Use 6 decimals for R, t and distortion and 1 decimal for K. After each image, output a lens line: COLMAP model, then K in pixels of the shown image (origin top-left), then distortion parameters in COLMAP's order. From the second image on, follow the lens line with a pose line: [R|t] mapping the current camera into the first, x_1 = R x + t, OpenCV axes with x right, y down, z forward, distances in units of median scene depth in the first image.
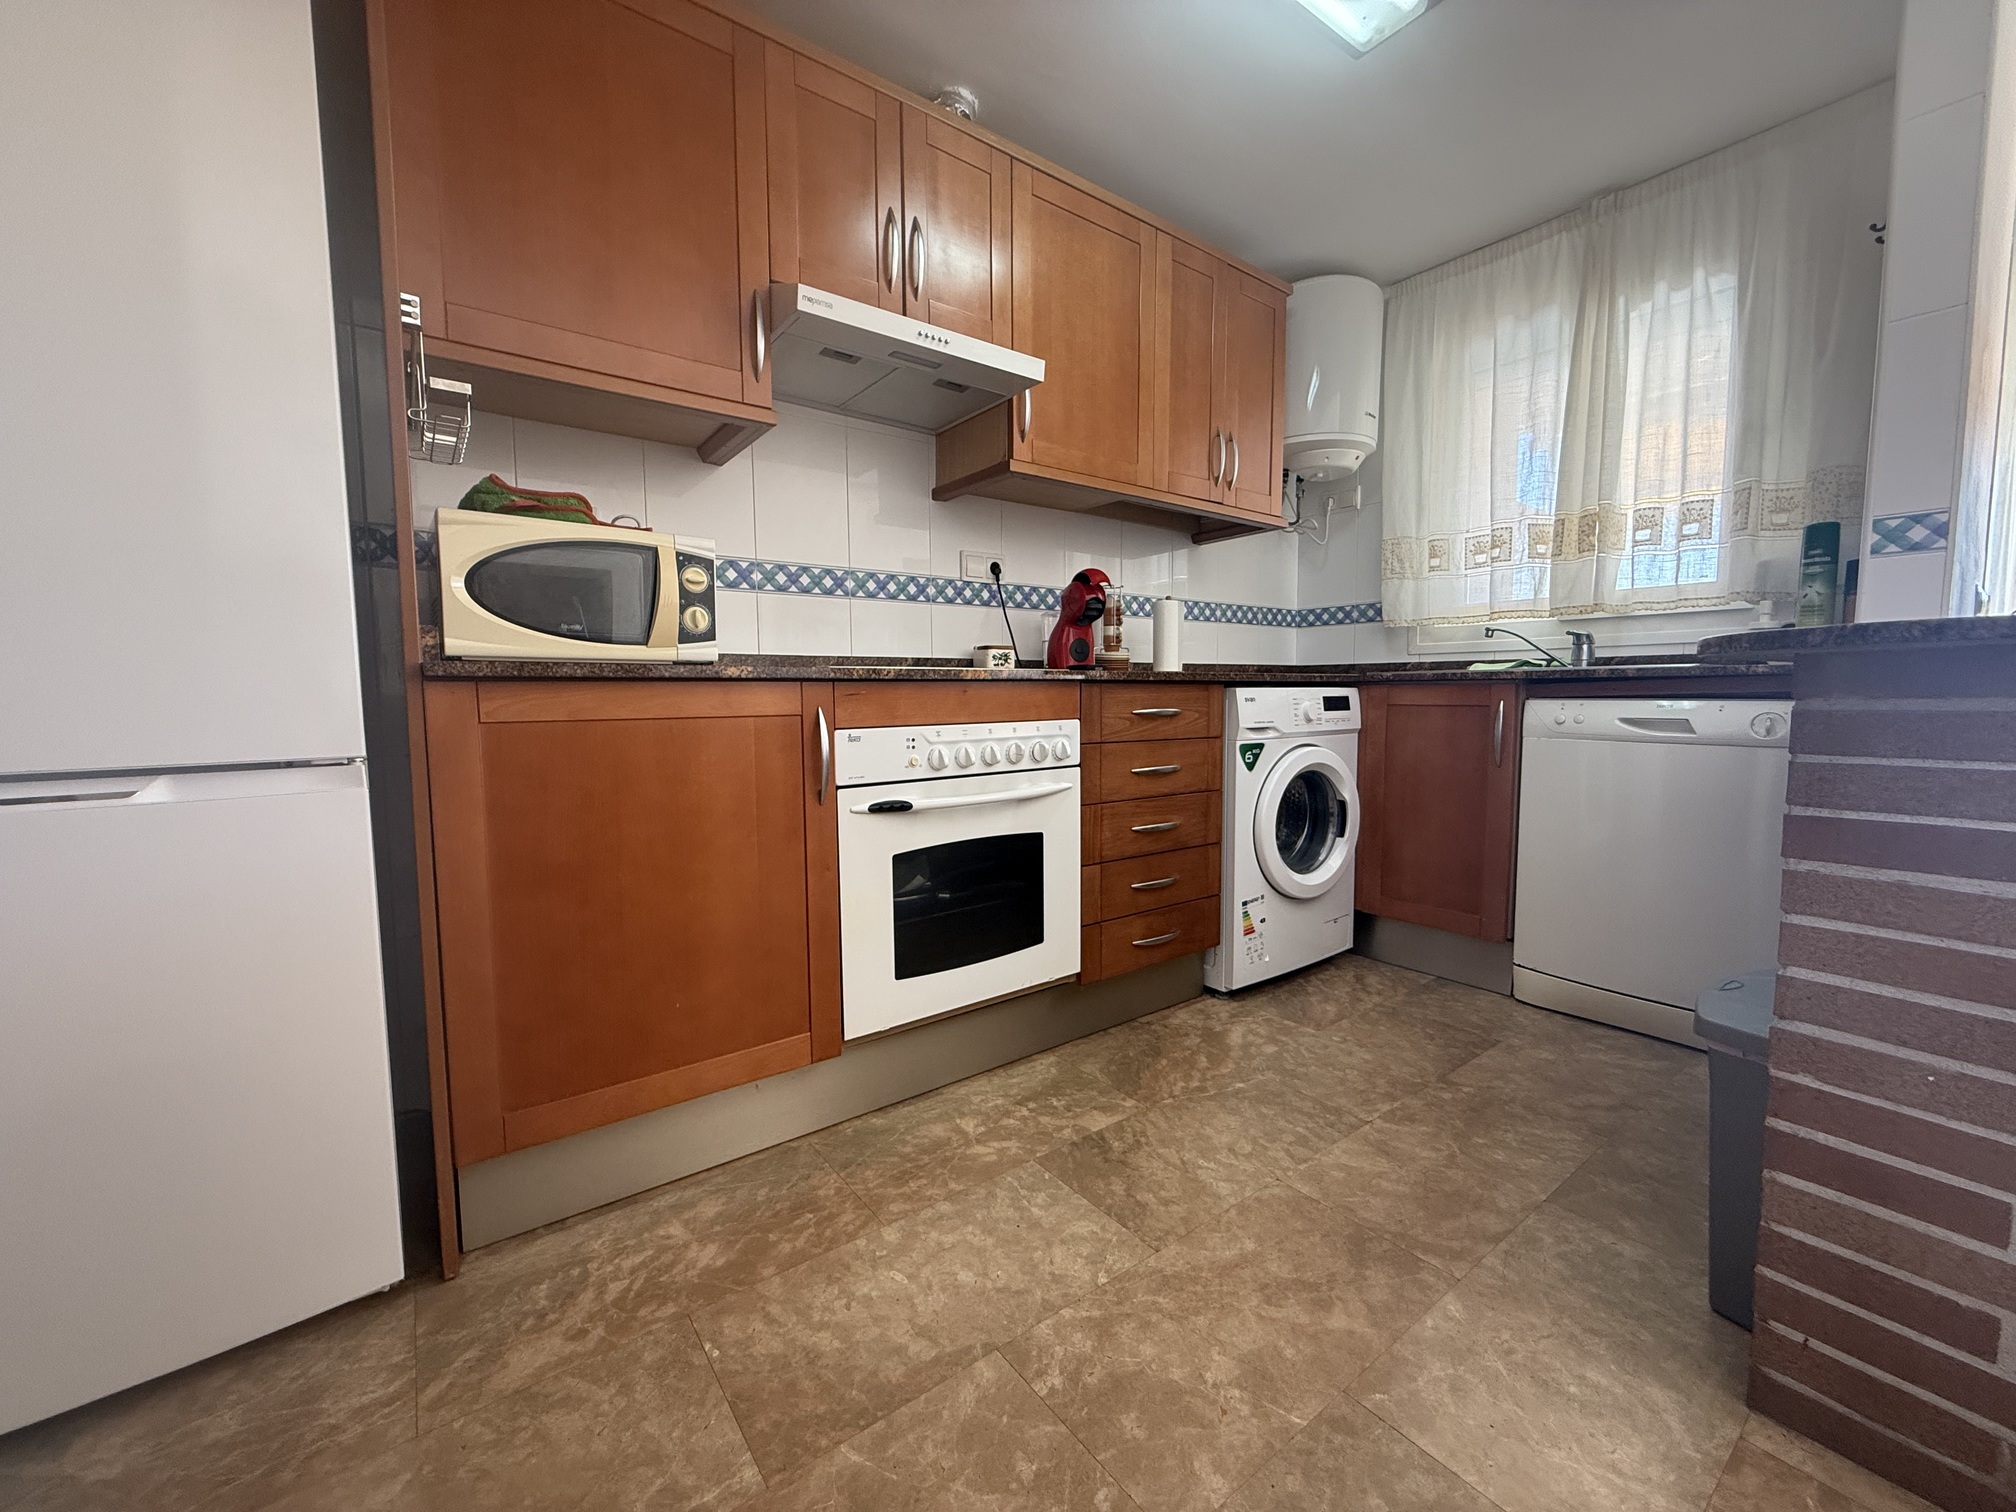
lens RADIAL K [[799.4, 0, 1010.2], [0, 799.4, 752.6], [0, 0, 1]] dist [0.001830, -0.000401]
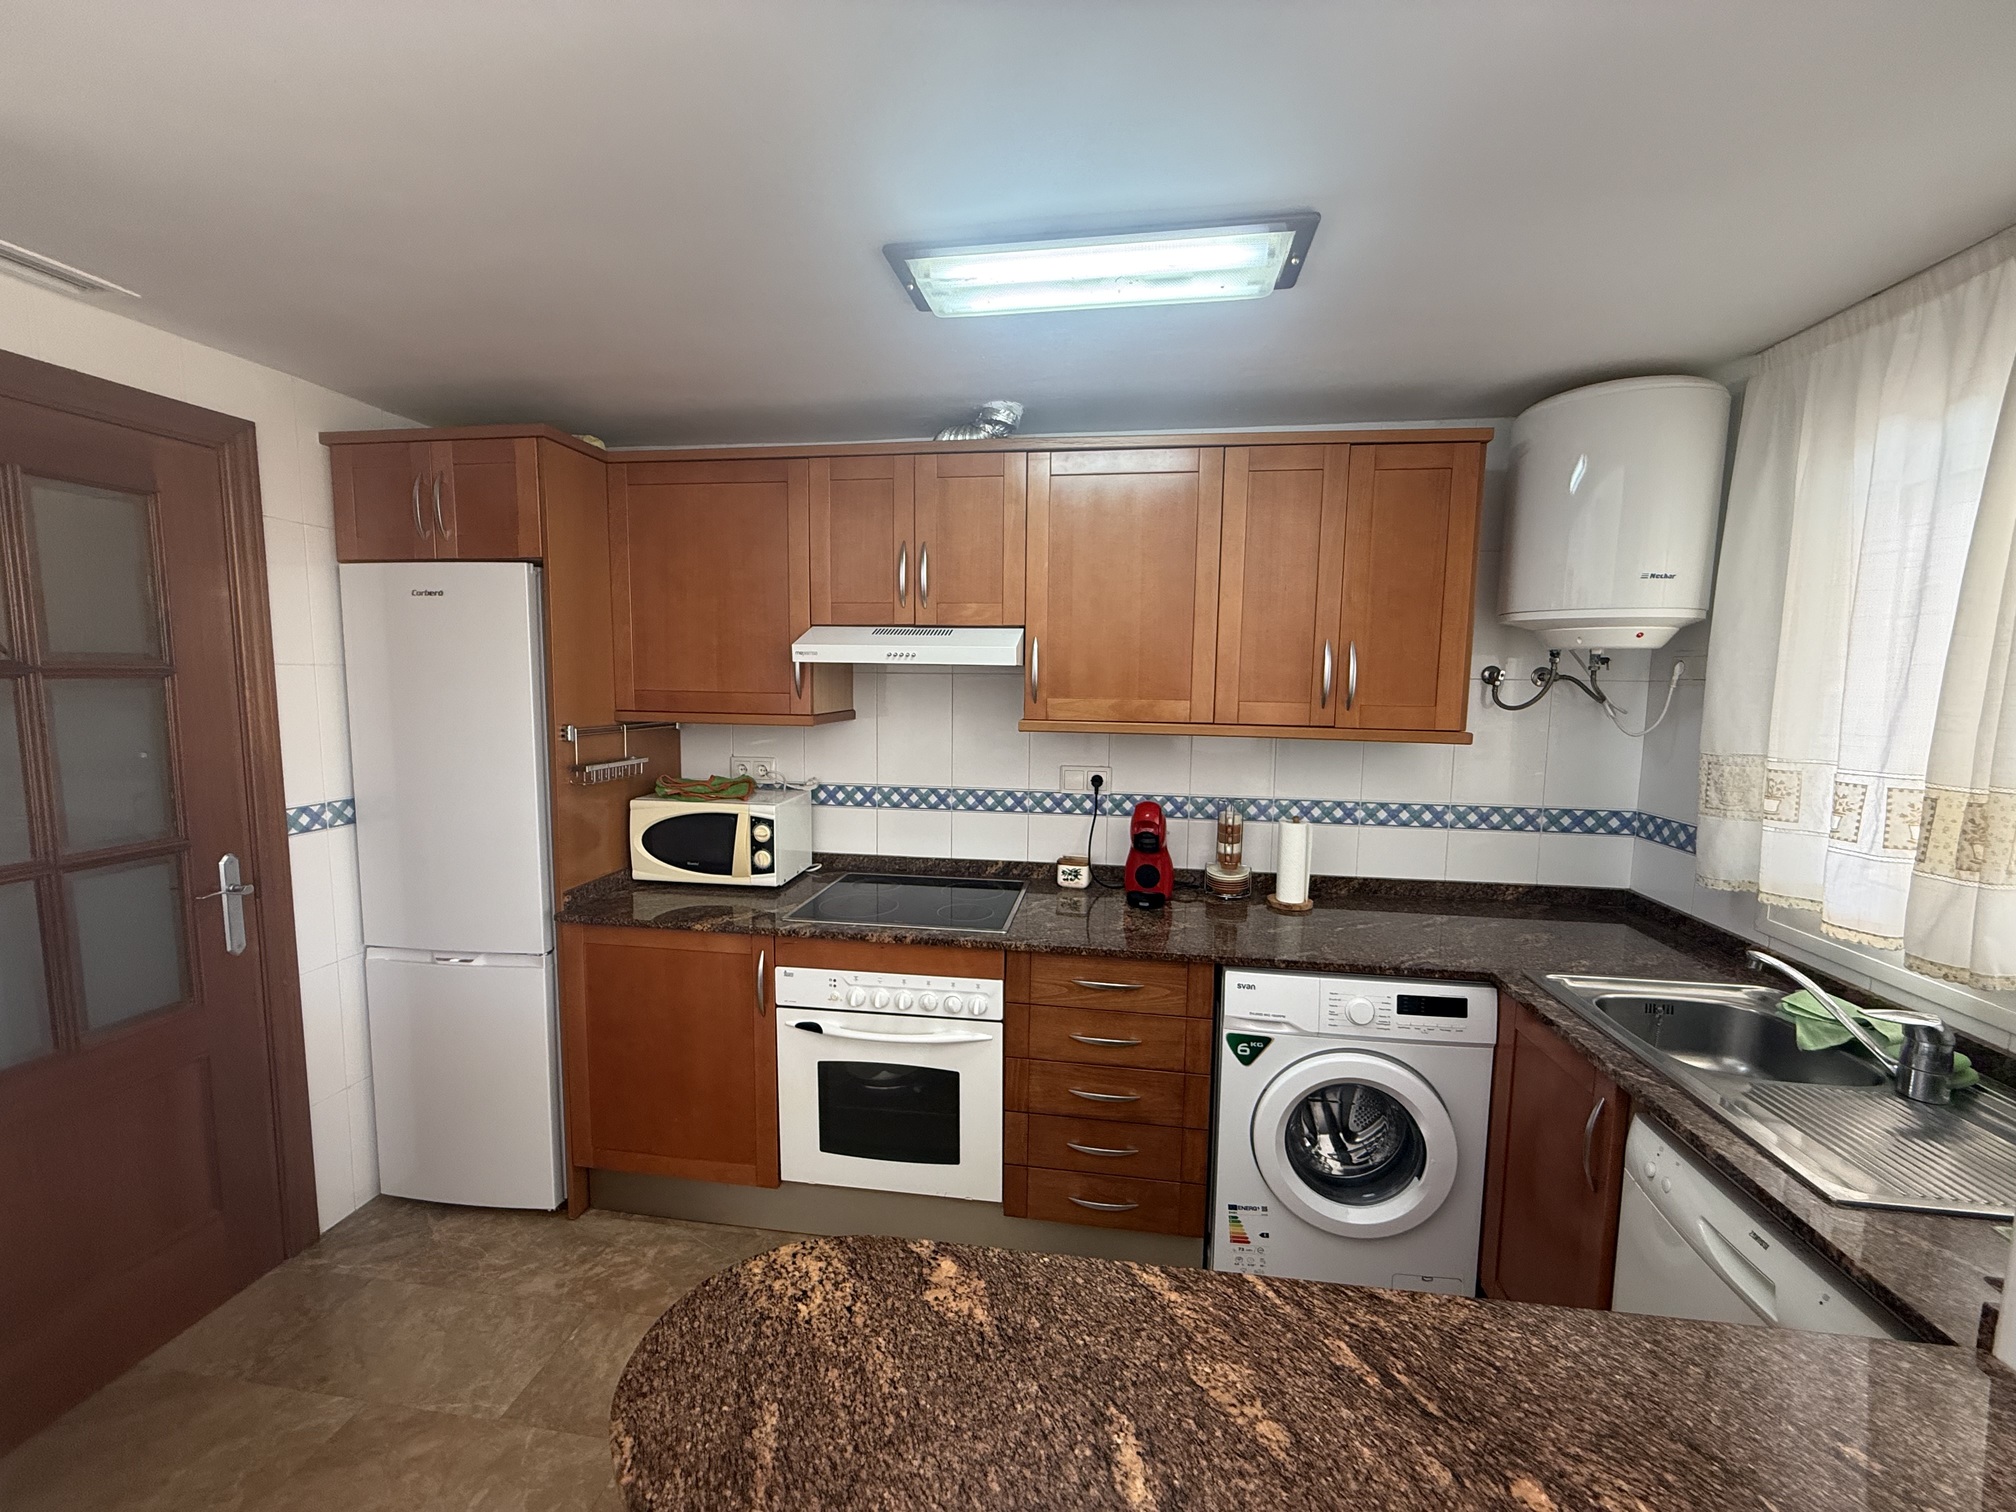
lens RADIAL K [[799.4, 0, 1006.2], [0, 799.4, 756.7], [0, 0, 1]] dist [0.001830, -0.000401]
pose [[0.708271, 0.087333, -0.700518, 0.729890], [-0.073333, 0.996052, 0.050032, -0.353668], [0.702121, 0.015934, 0.711879, 0.191674]]
